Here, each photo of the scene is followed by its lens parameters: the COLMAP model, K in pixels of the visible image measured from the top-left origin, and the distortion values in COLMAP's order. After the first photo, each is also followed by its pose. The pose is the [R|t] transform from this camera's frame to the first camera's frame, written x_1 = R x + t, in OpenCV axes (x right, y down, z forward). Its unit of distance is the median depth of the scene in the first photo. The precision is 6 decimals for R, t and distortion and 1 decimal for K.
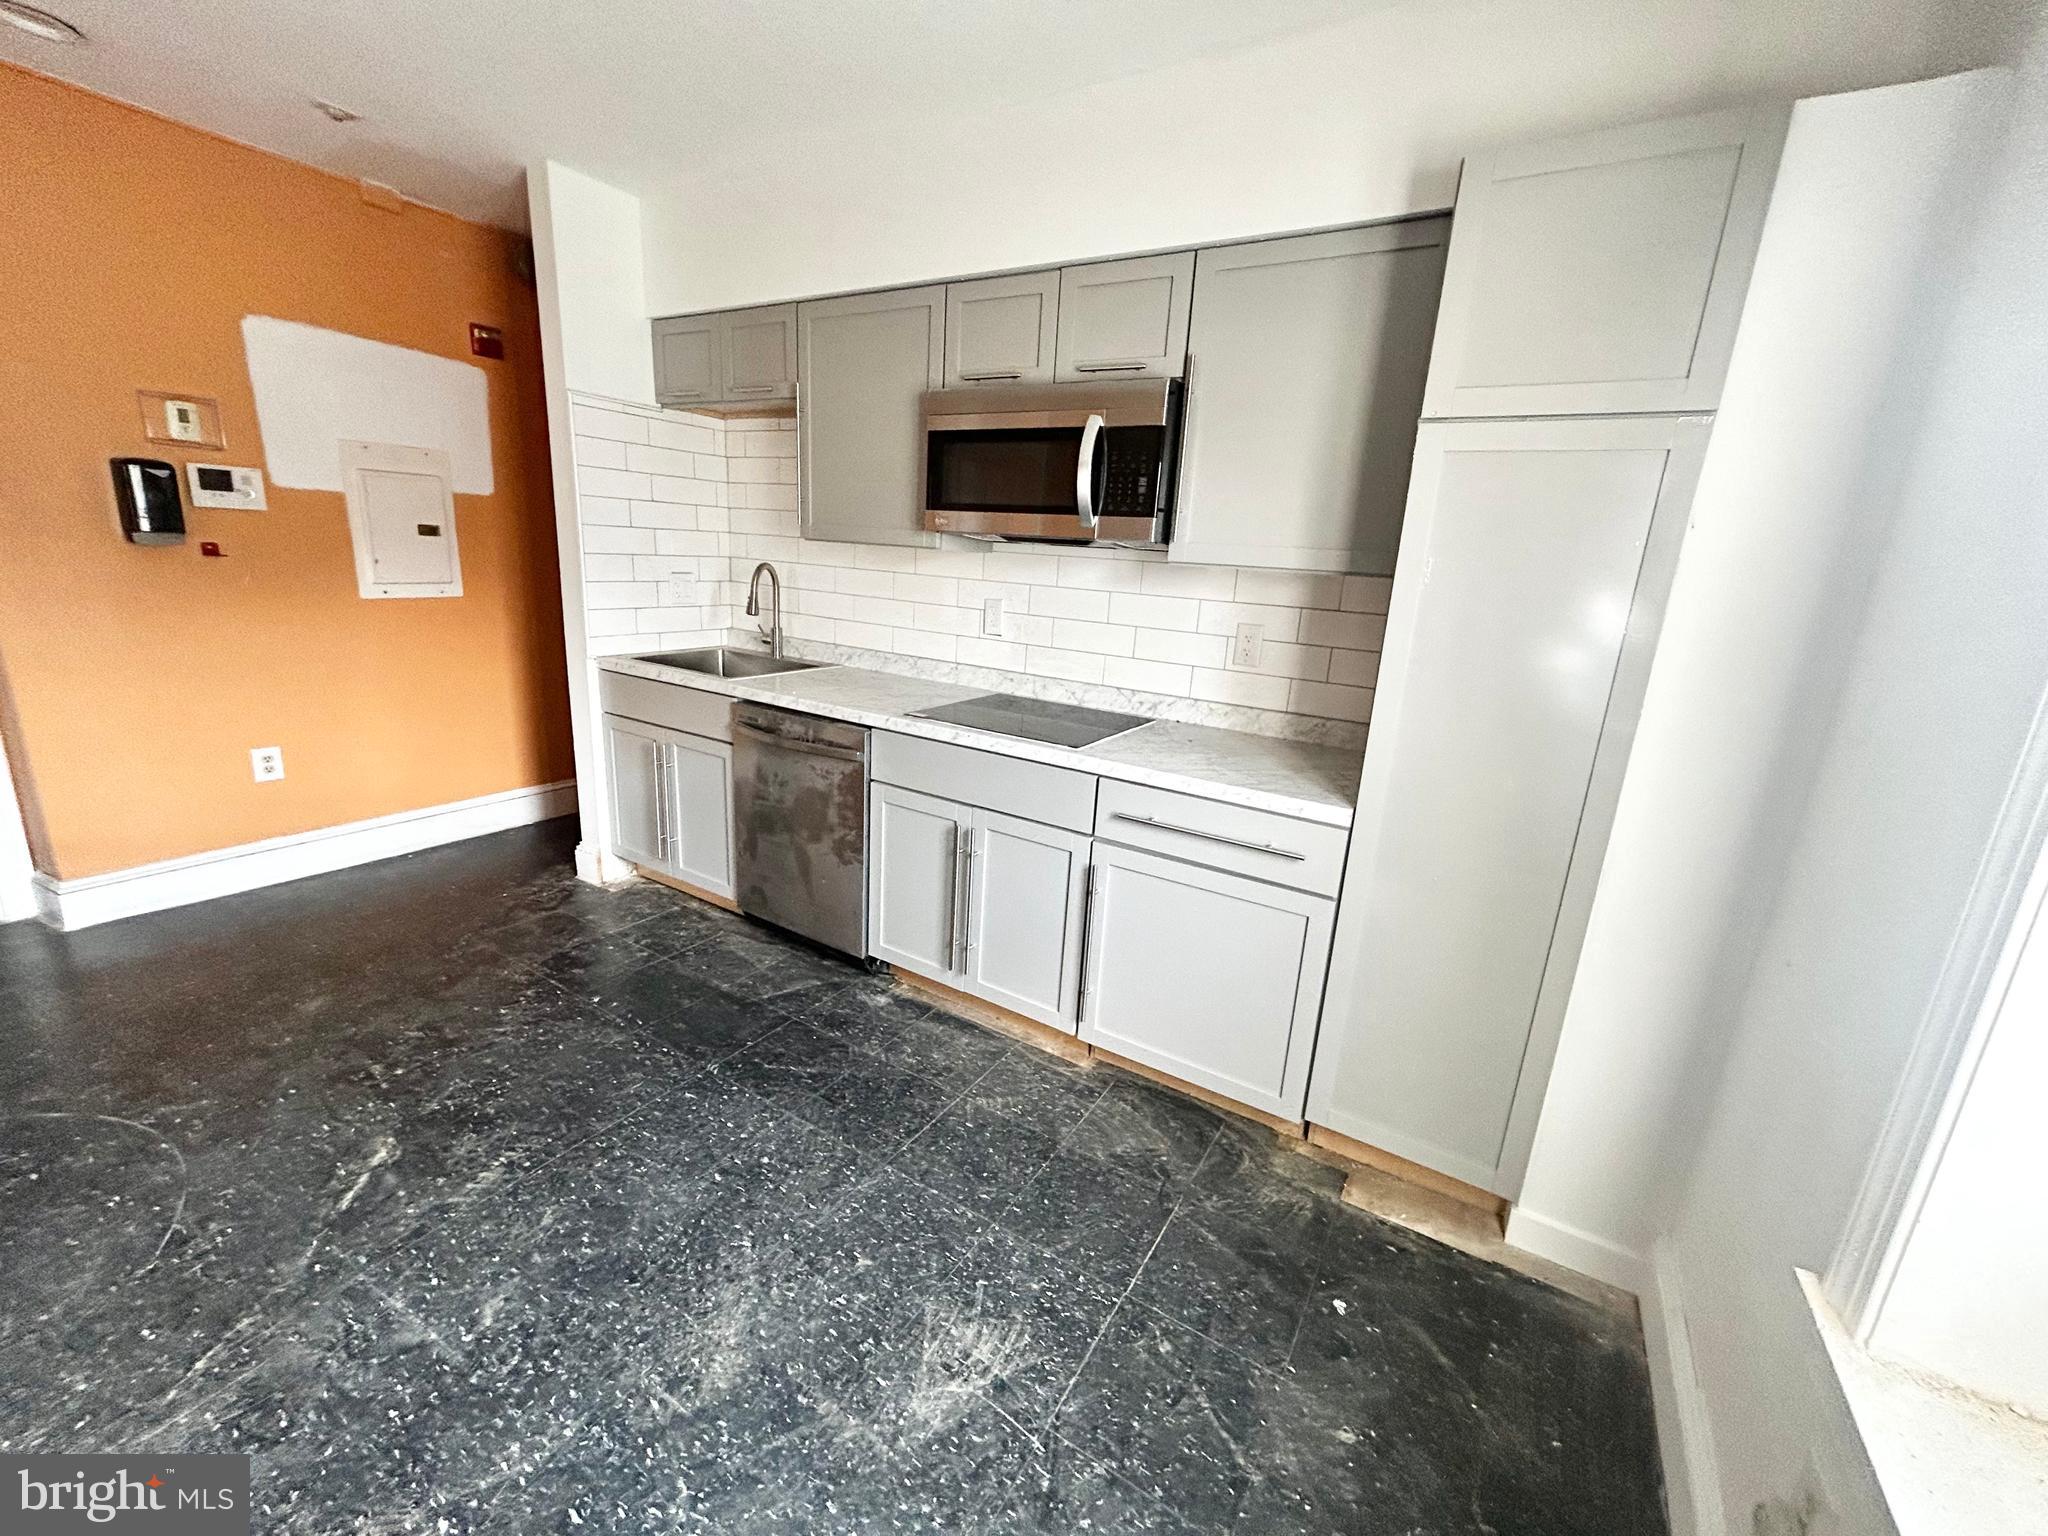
lens RADIAL K [[820.0, 0, 1022.3], [0, 820.0, 766.7], [0, 0, 1]] dist [-0.001598, 0.000929]
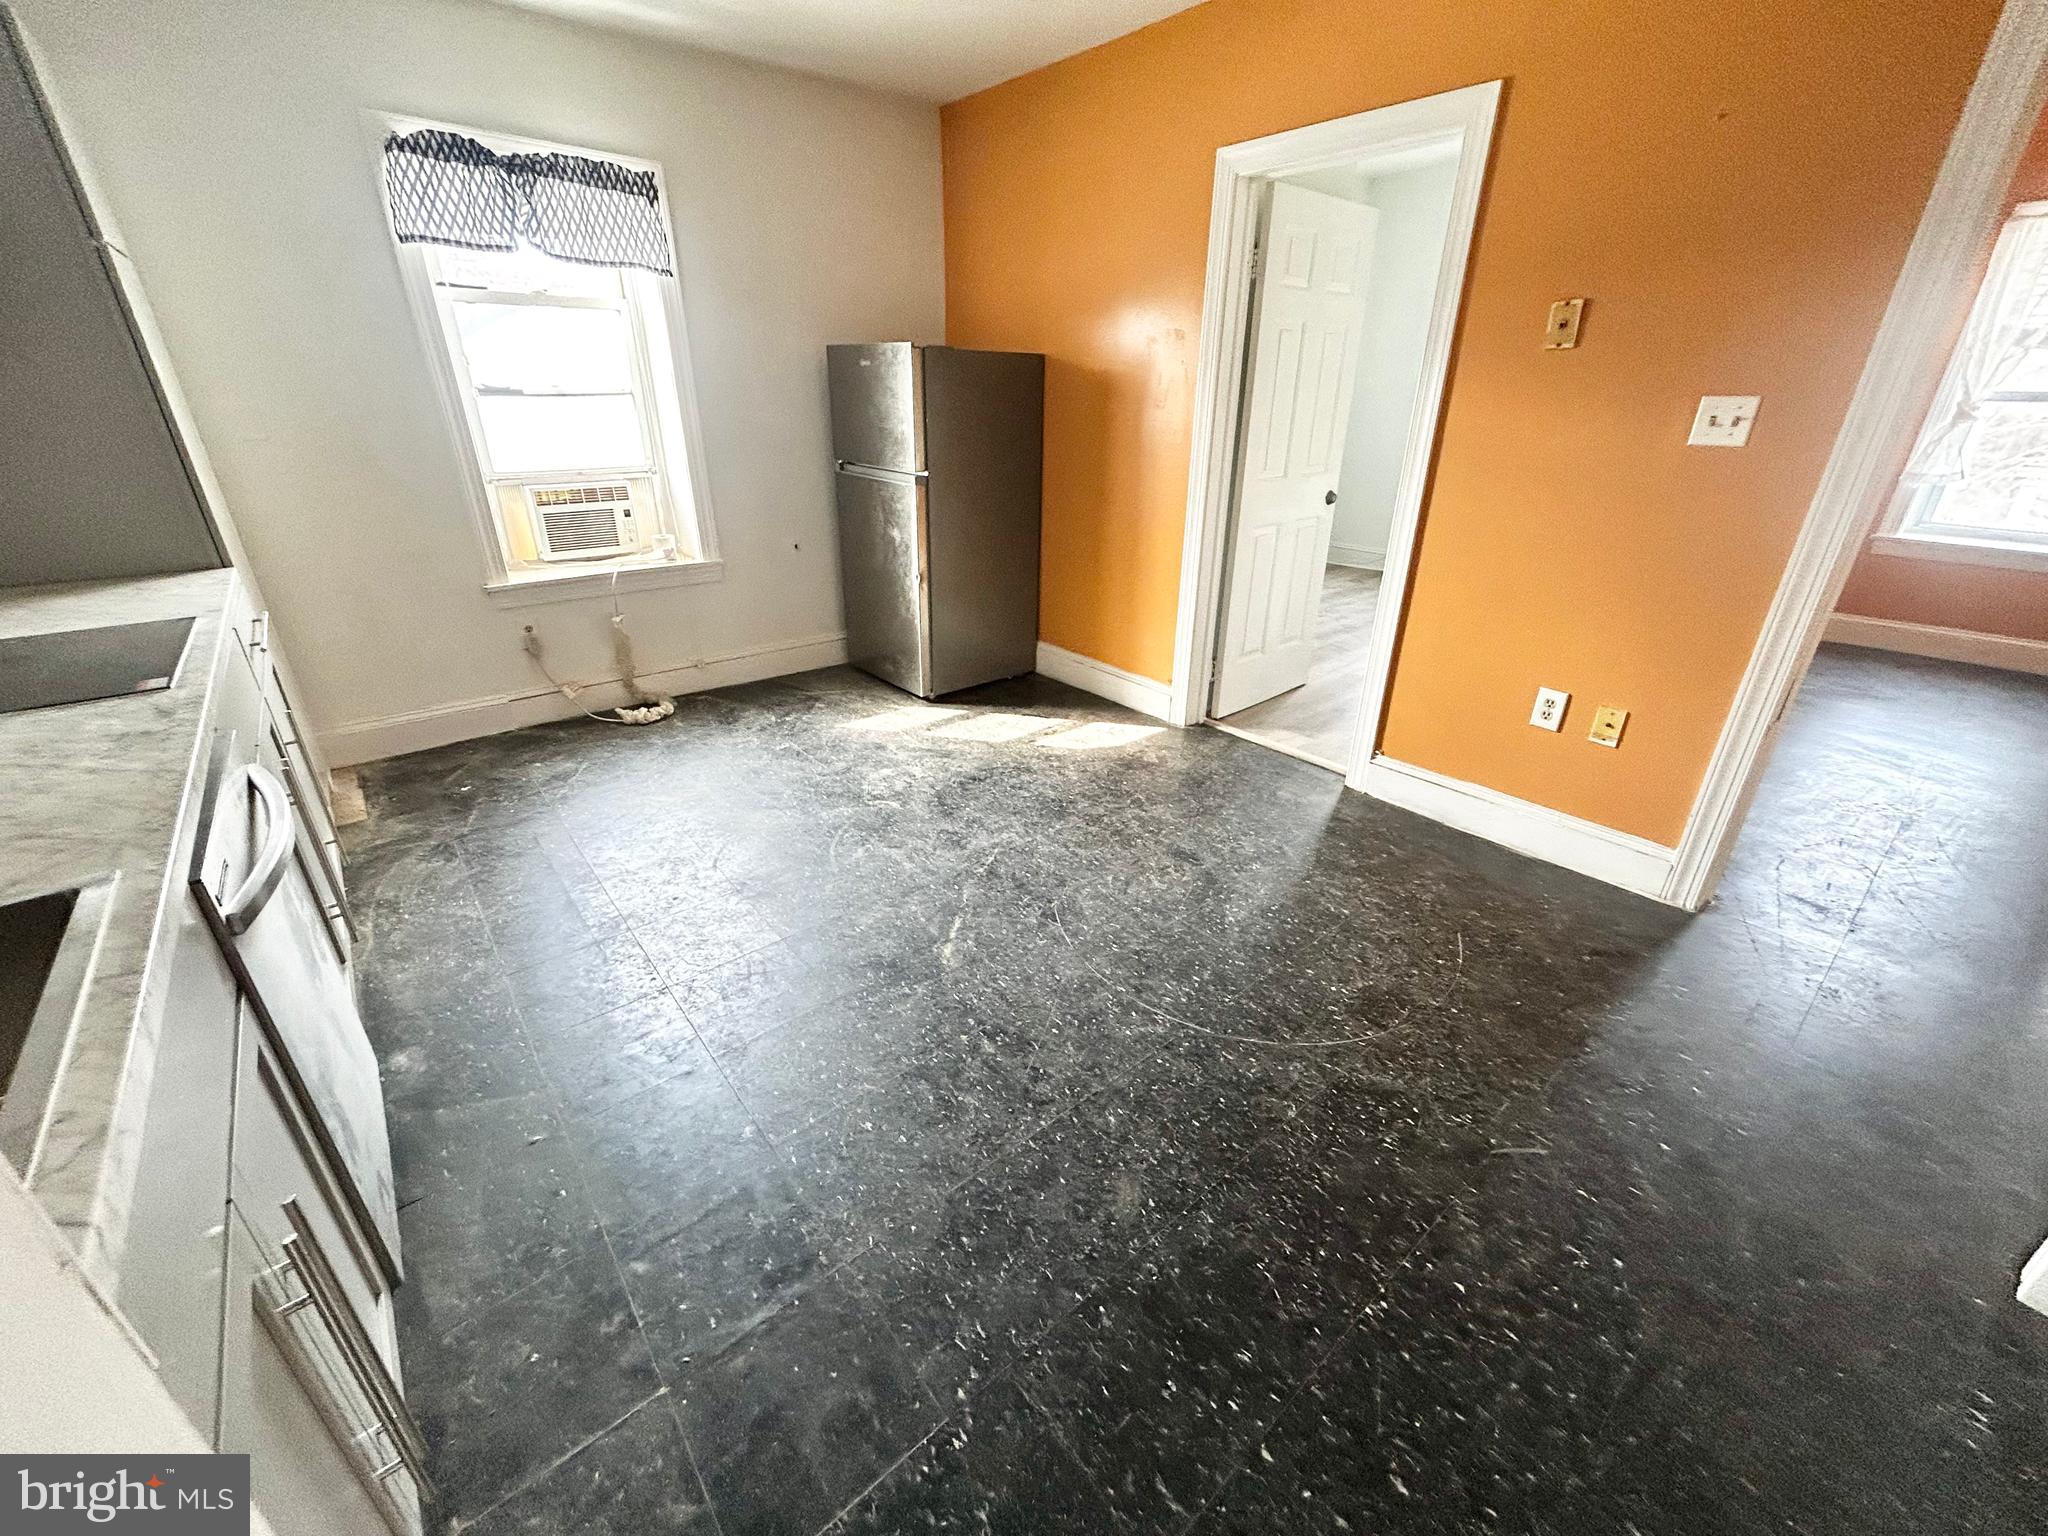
lens RADIAL K [[820.0, 0, 1023.0], [0, 820.0, 760.1], [0, 0, 1]] dist [-0.001598, 0.000929]
pose [[-0.943751, -0.192813, 0.268619, -1.093497], [0.024916, 0.768605, 0.639238, -0.472456], [-0.329716, 0.609975, -0.720568, 1.568719]]
